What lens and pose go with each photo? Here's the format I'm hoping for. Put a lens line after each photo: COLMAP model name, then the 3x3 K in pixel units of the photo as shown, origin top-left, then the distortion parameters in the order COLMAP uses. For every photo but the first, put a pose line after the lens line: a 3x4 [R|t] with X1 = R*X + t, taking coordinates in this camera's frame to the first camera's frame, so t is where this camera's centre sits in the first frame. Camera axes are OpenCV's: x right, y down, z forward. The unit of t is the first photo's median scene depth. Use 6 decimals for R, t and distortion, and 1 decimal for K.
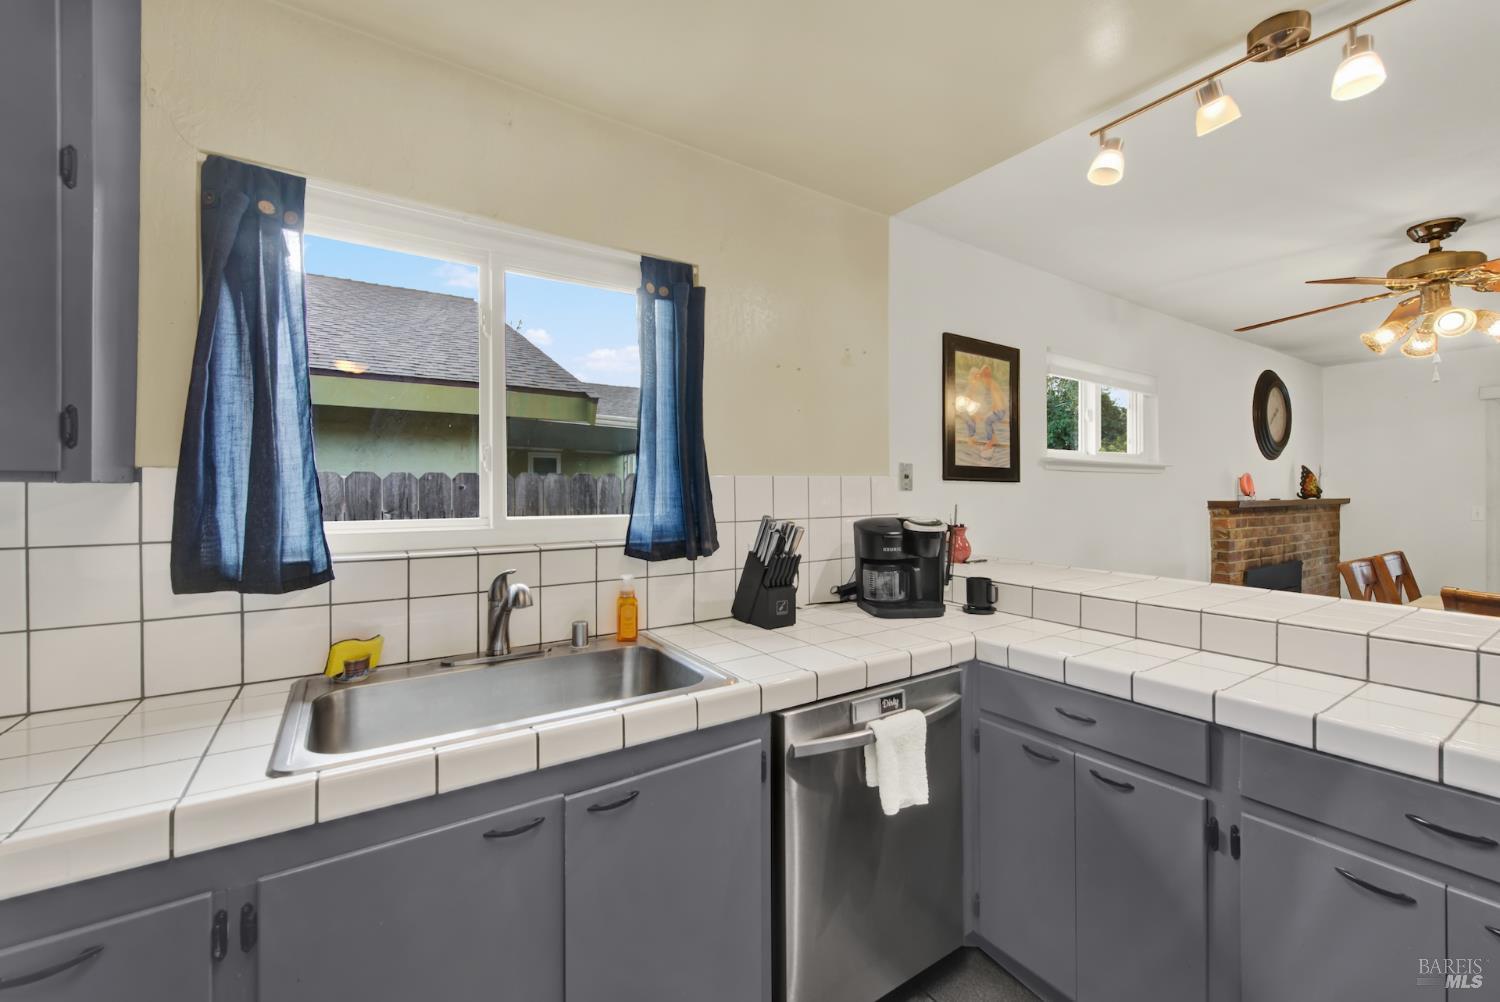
lens RADIAL K [[610.5, 0, 760.5], [0, 610.5, 490.2], [0, 0, 1]] dist [0.000101, -0.000303]
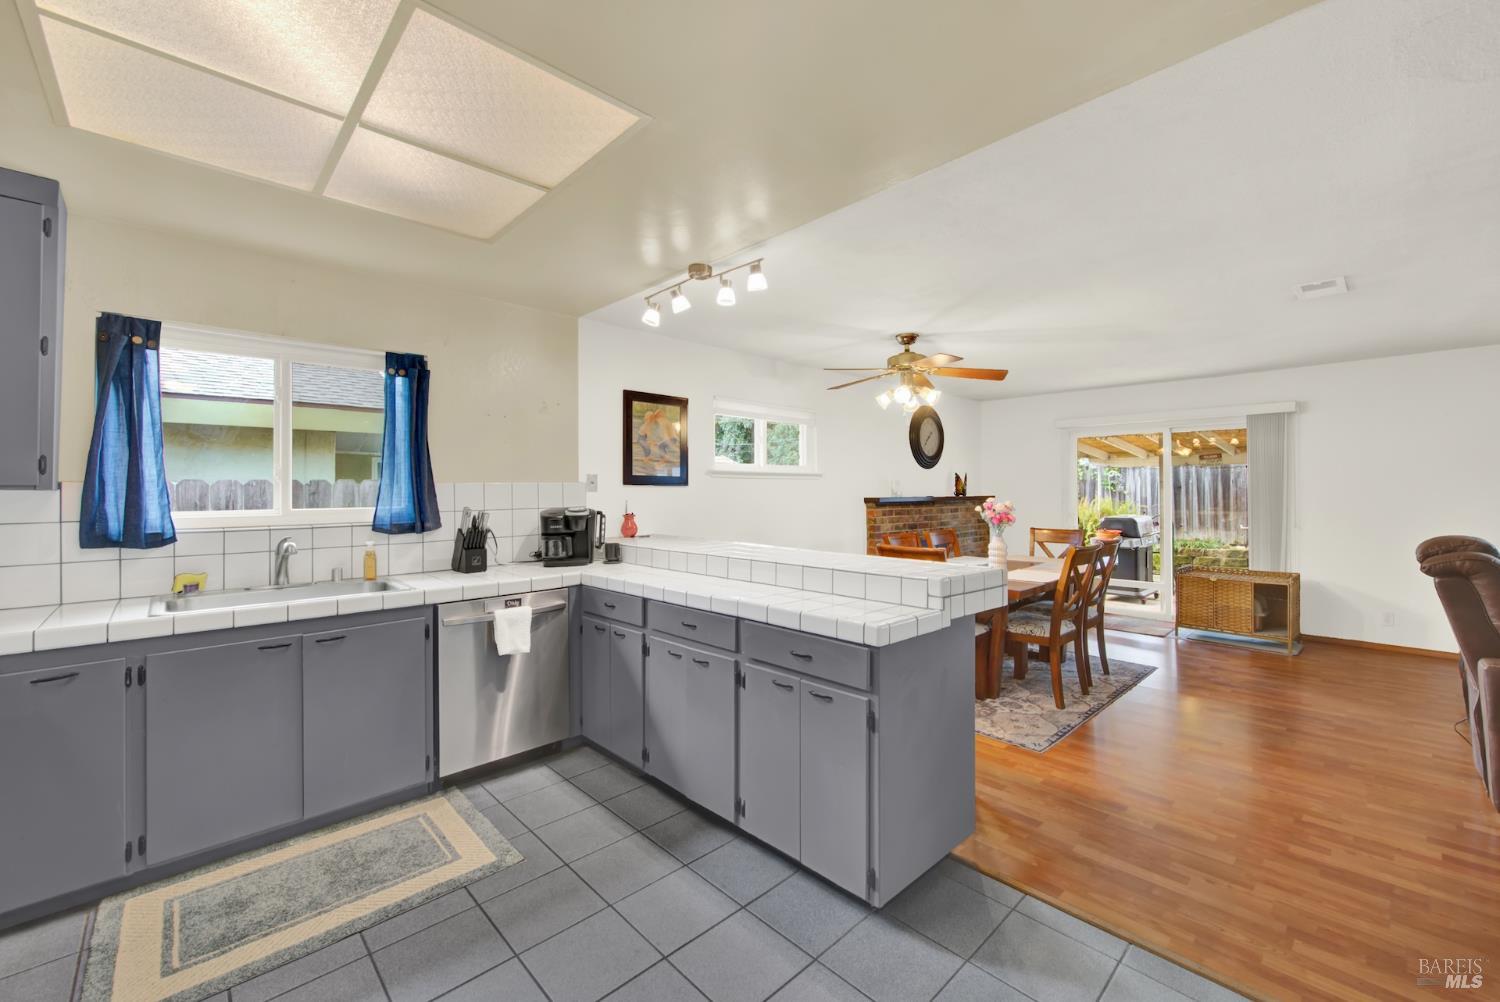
lens RADIAL K [[608.5, 0, 758.1], [0, 608.5, 484.2], [0, 0, 1]] dist [0.000198, -0.000814]
pose [[0.984649, -0.004081, 0.174498, 0.504441], [0.006511, 0.999890, -0.013357, 0.006532], [-0.174425, 0.014288, 0.984567, -0.794926]]
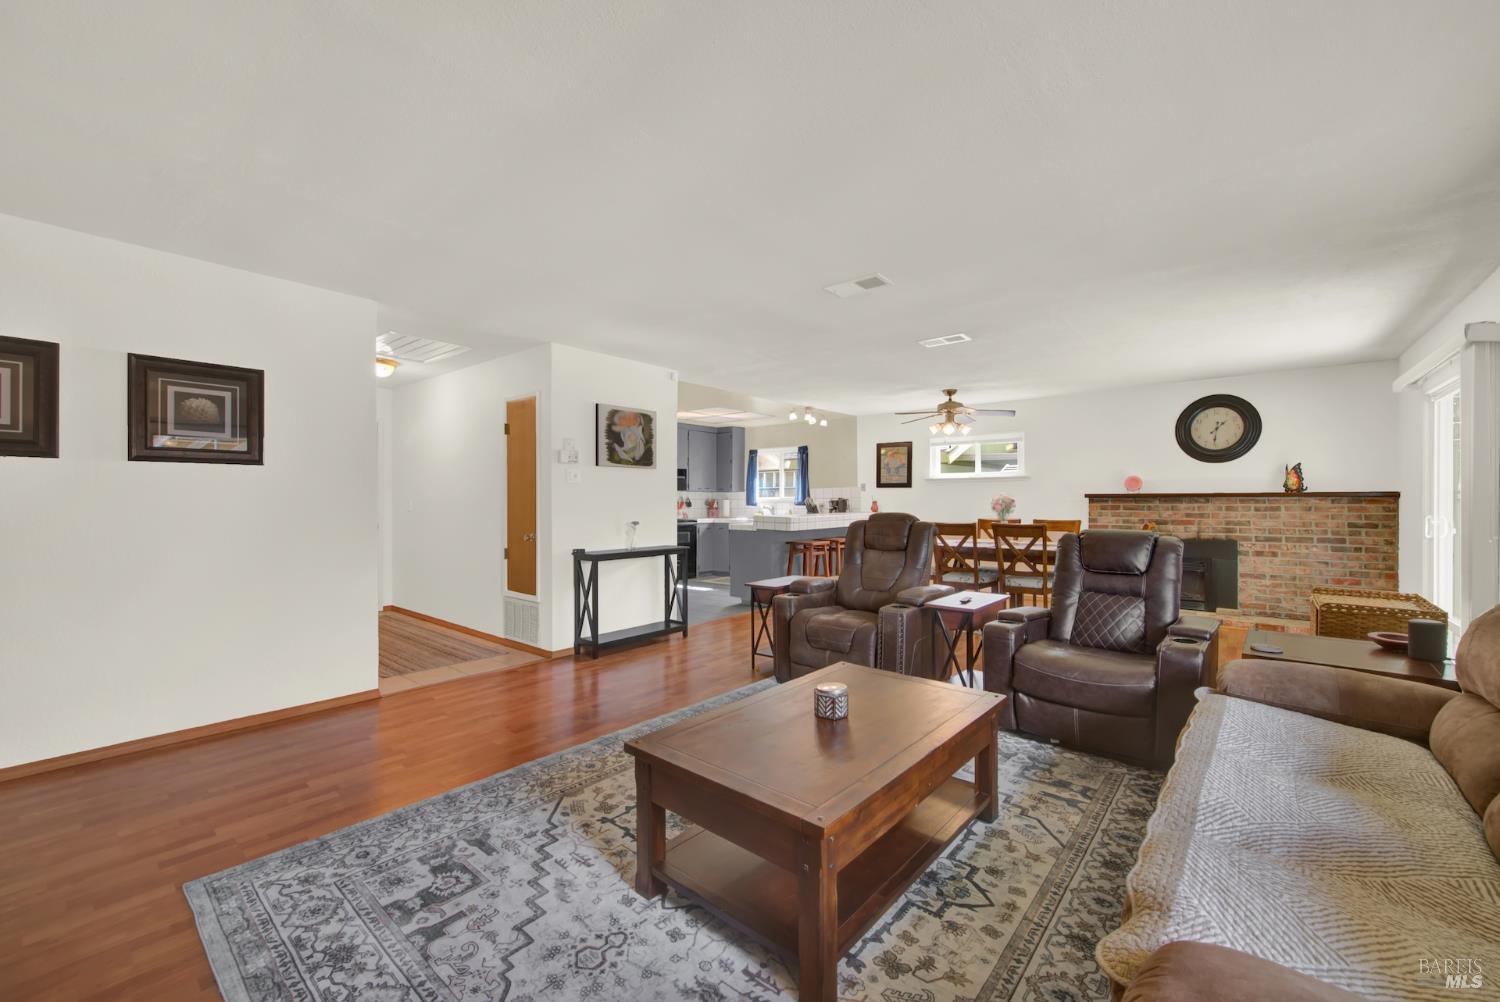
lens RADIAL K [[582.4, 0, 763.7], [0, 582.4, 498.8], [0, 0, 1]] dist [0.000922, -0.000070]
pose [[0.303044, -0.004100, -0.952968, 4.306344], [0.003730, 0.999988, -0.003116, 0.069894], [0.952969, -0.002610, 0.303056, -0.754574]]
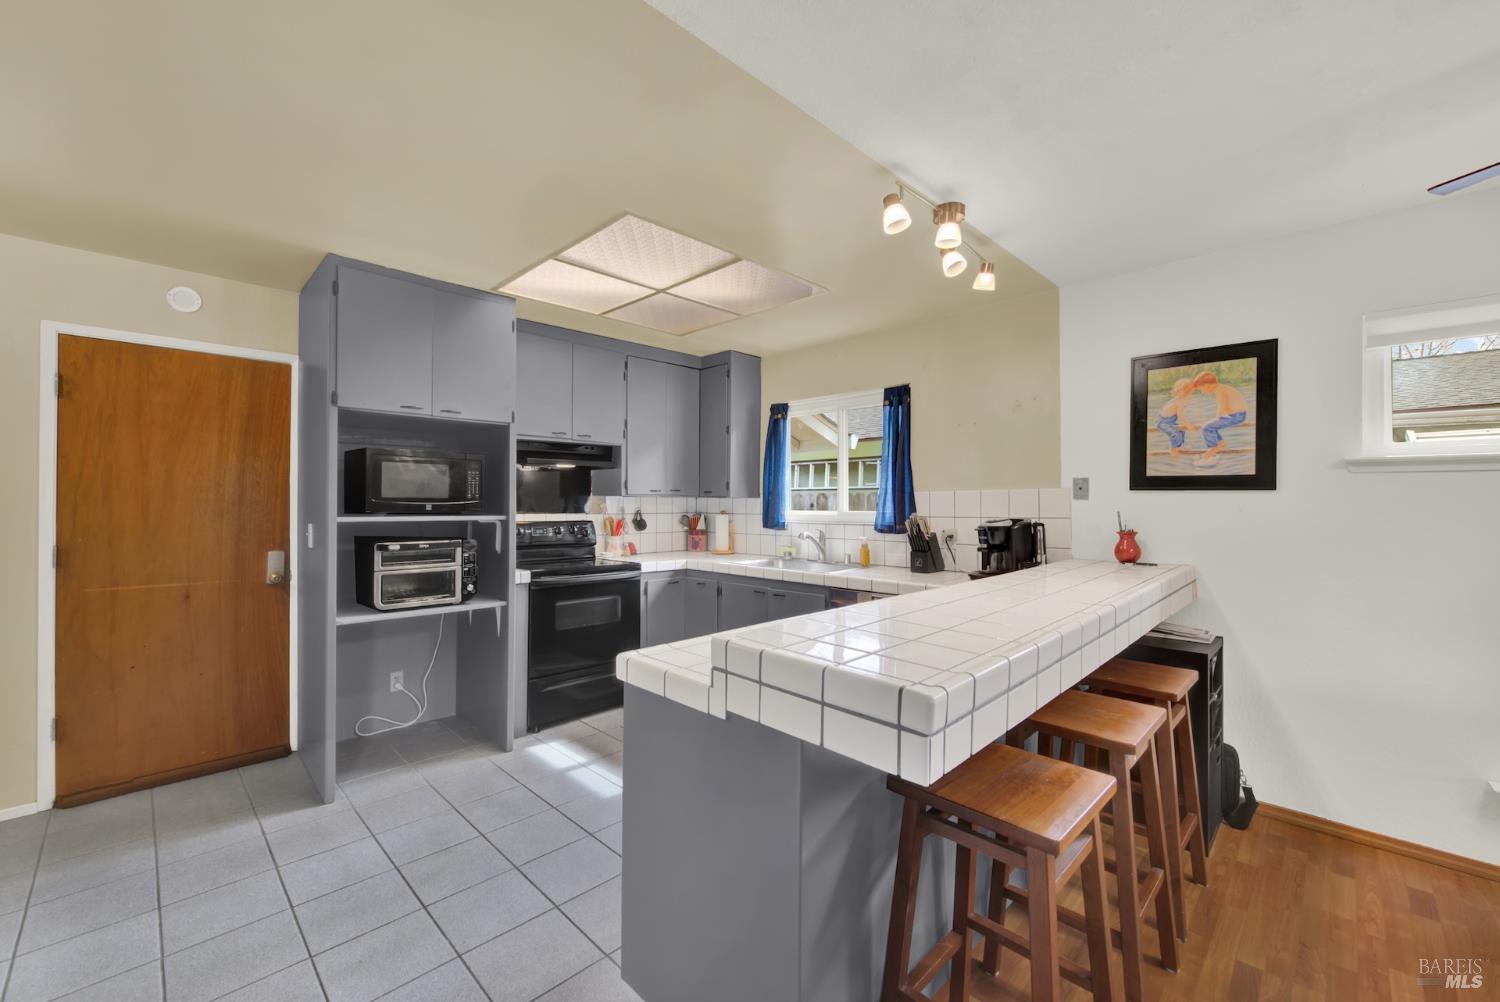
lens RADIAL K [[605.2, 0, 757.2], [0, 605.2, 497.3], [0, 0, 1]] dist [0.000845, -0.000387]
pose [[0.206200, -0.007196, -0.978483, 1.712023], [-0.001775, 0.999969, -0.007728, 0.008949], [0.978508, 0.003330, 0.206180, 0.134623]]
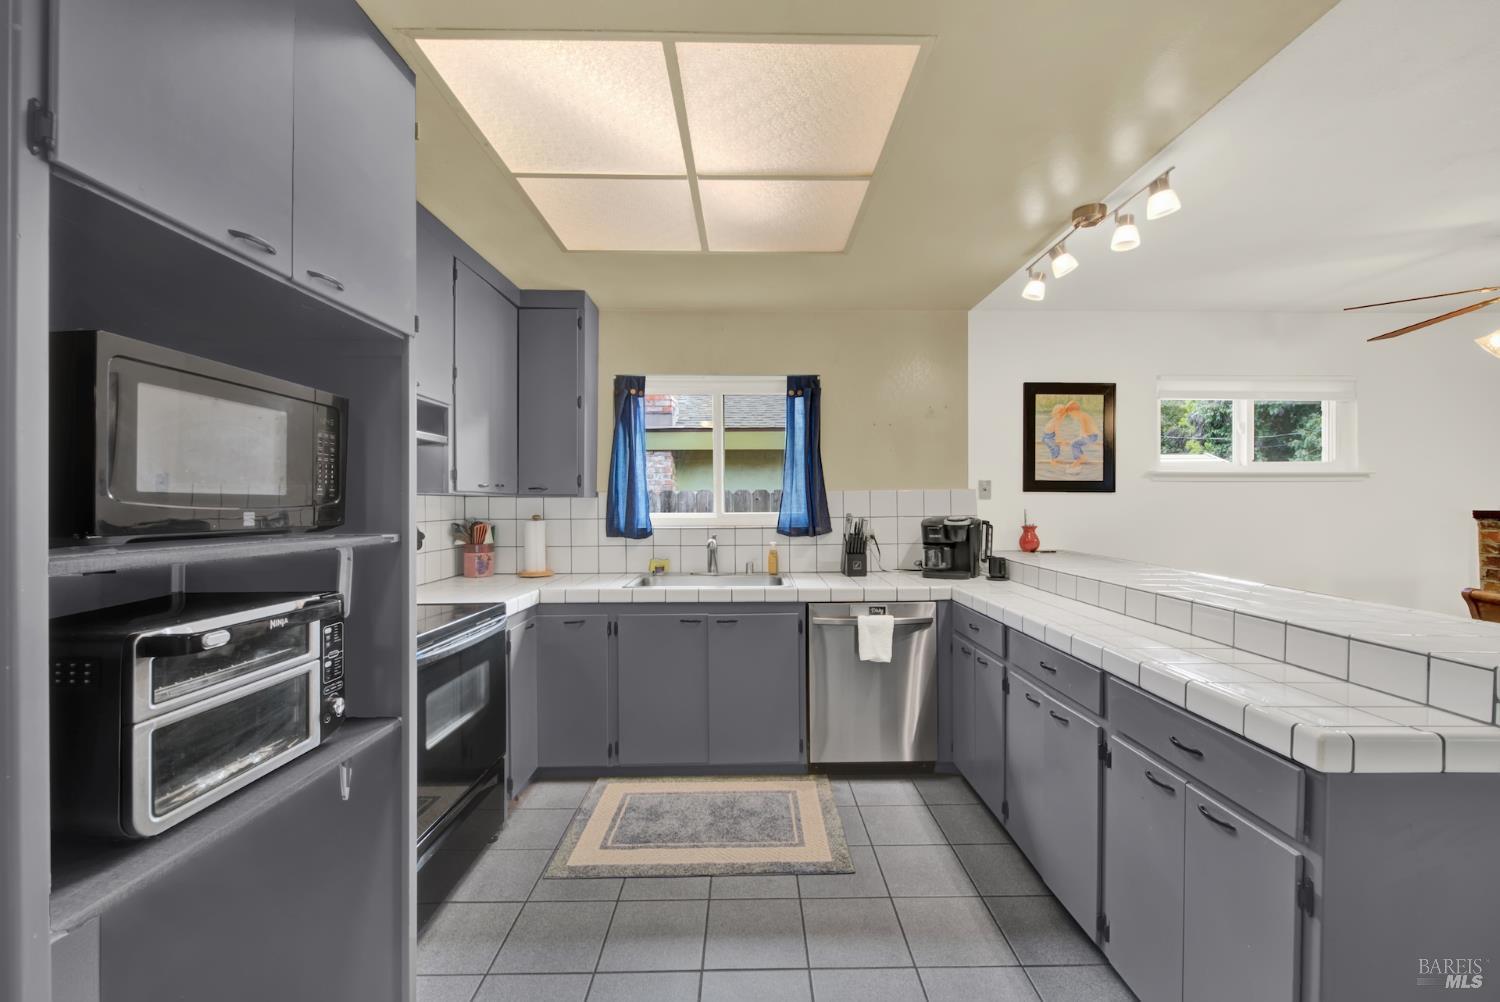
lens RADIAL K [[599.2, 0, 755.4], [0, 599.2, 503.5], [0, 0, 1]] dist [0.001387, -0.000448]
pose [[0.838504, -0.001187, -0.544895, 0.722653], [0.002405, 0.999996, 0.001523, 0.008988], [0.544891, -0.002587, 0.838503, -0.607234]]
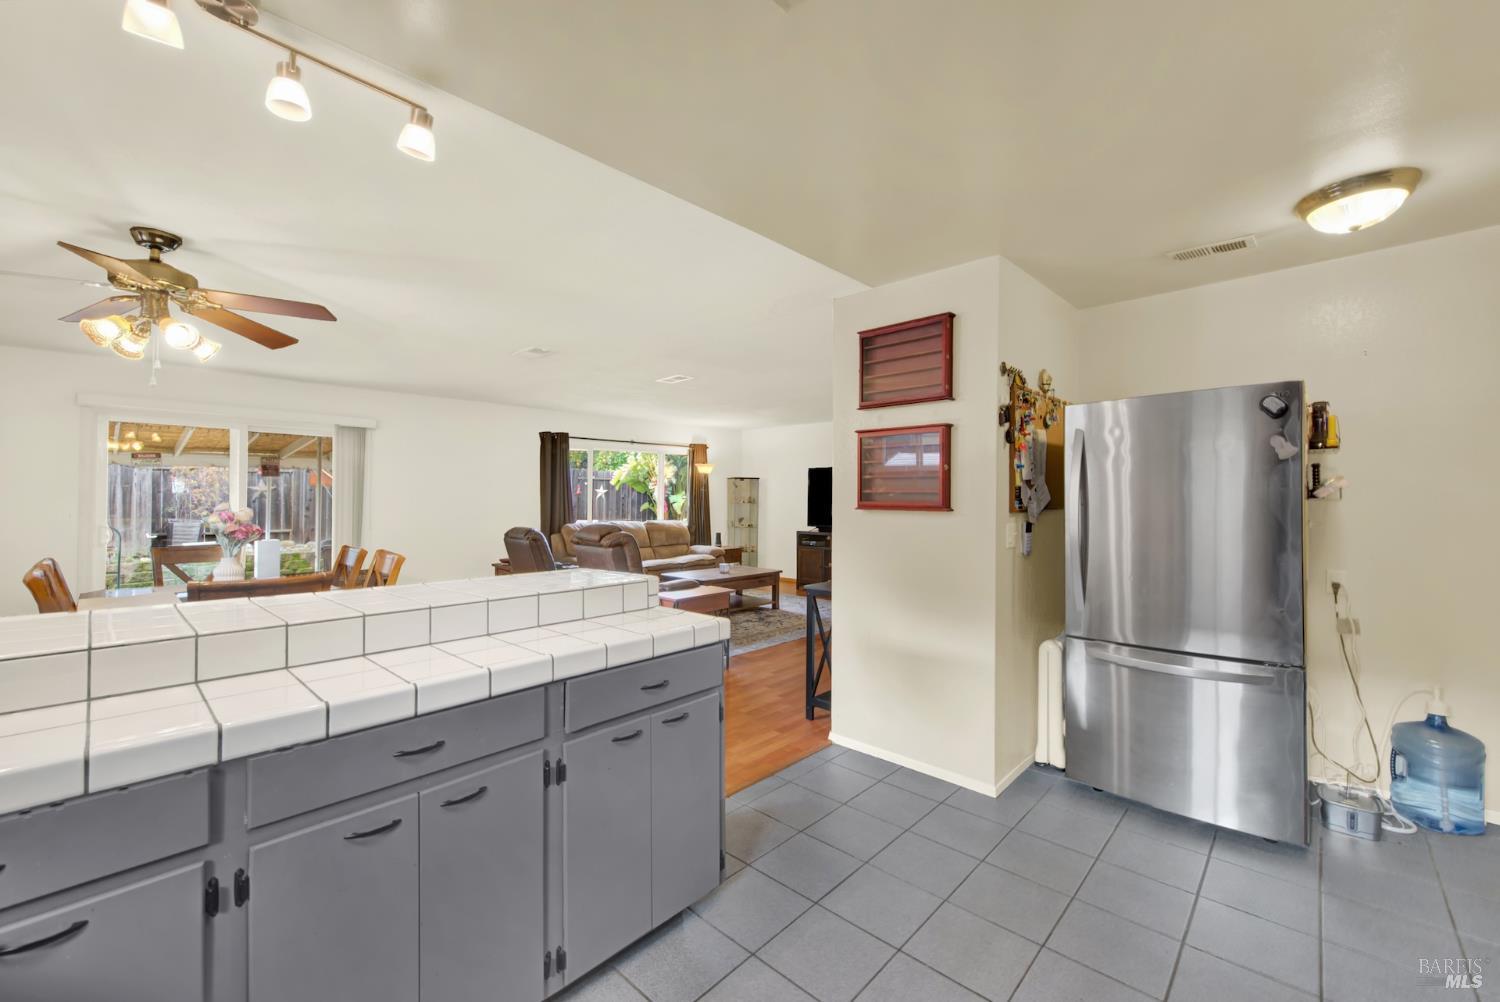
lens RADIAL K [[605.2, 0, 757.2], [0, 605.2, 497.3], [0, 0, 1]] dist [0.000845, -0.000387]
pose [[-0.231515, -0.003602, 0.972825, -0.164603], [-0.003258, 0.999990, 0.002928, 0.004040], [-0.972826, -0.002491, -0.231524, 0.316912]]
